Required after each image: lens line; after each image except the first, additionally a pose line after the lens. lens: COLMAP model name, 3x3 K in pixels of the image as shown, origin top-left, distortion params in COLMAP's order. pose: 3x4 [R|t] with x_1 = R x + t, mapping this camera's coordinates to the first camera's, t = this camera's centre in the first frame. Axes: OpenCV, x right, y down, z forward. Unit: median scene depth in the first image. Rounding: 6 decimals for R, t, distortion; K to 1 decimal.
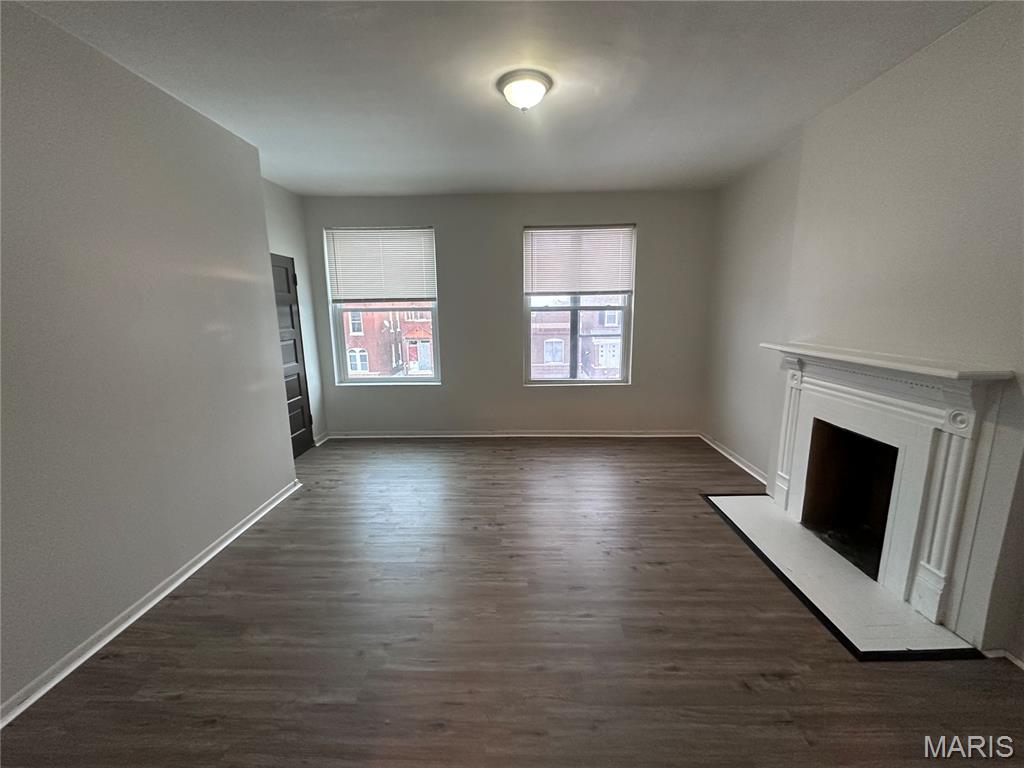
lens RADIAL K [[406.2, 0, 512.0], [0, 406.2, 384.0], [0, 0, 1]] dist [-0.001745, -0.000258]
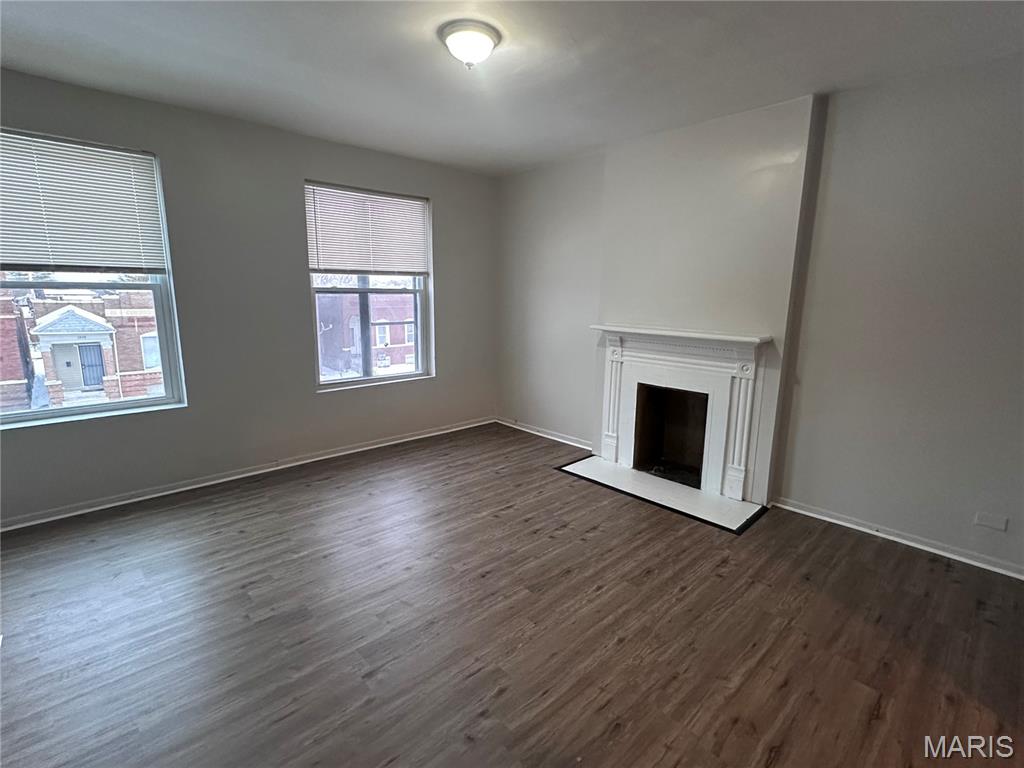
lens RADIAL K [[490.4, 0, 512.0], [0, 490.4, 384.0], [0, 0, 1]] dist [-0.000542, -0.000317]
pose [[0.713006, -0.109020, 0.692631, -0.479412], [0.106348, 0.993224, 0.046858, -0.021211], [-0.693046, 0.040250, 0.719769, 0.134812]]
